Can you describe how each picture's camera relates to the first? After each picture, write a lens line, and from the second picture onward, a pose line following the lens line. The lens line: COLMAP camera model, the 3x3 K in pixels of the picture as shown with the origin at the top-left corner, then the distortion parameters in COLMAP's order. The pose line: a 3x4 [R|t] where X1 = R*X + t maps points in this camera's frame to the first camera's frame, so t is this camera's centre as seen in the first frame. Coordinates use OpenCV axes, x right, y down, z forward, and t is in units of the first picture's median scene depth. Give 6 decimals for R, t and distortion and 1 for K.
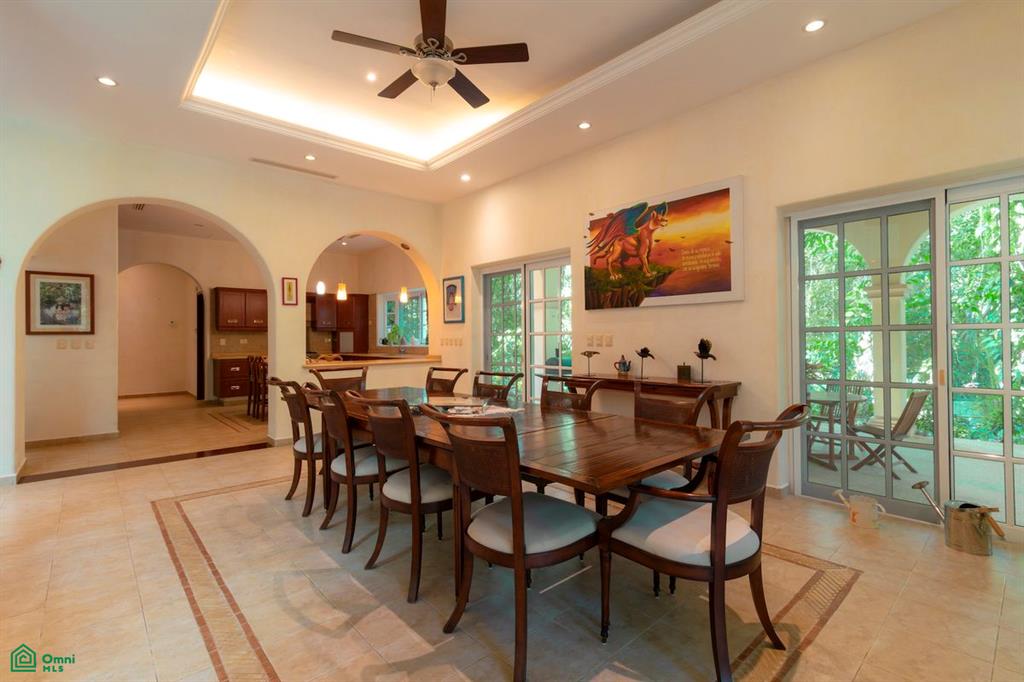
lens RADIAL K [[475.3, 0, 516.0], [0, 475.3, 338.4], [0, 0, 1]] dist [0.013328, -0.000624]
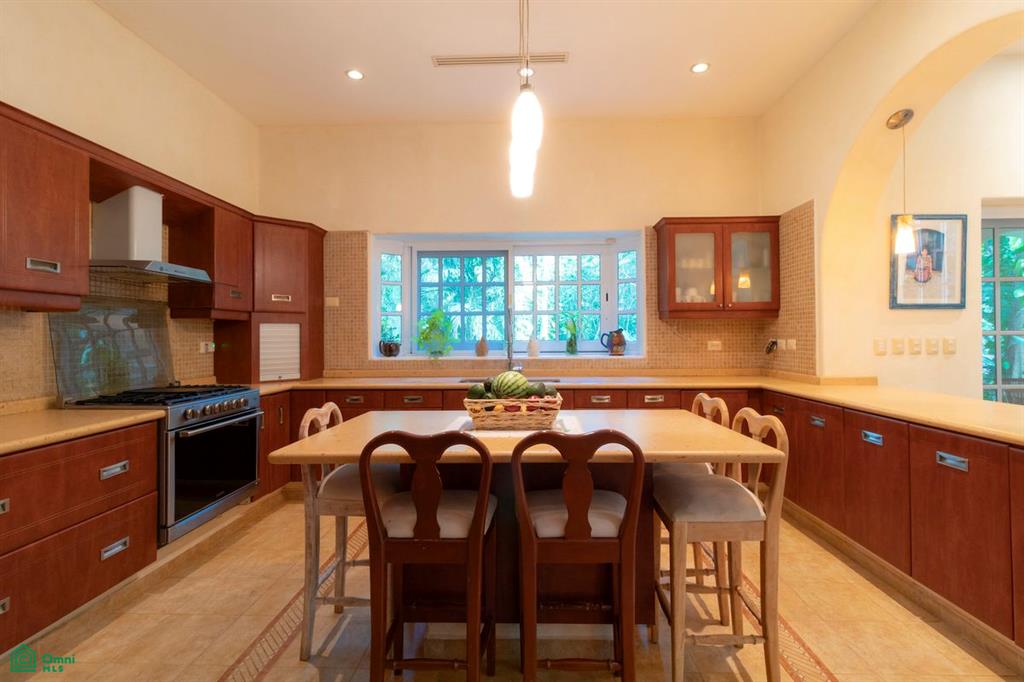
lens RADIAL K [[475.3, 0, 515.2], [0, 475.3, 336.0], [0, 0, 1]] dist [0.013328, -0.000624]
pose [[0.692660, 0.005472, 0.721244, -0.578059], [0.001417, 0.999959, -0.008947, -0.000597], [-0.721263, 0.007220, 0.692623, 0.725584]]
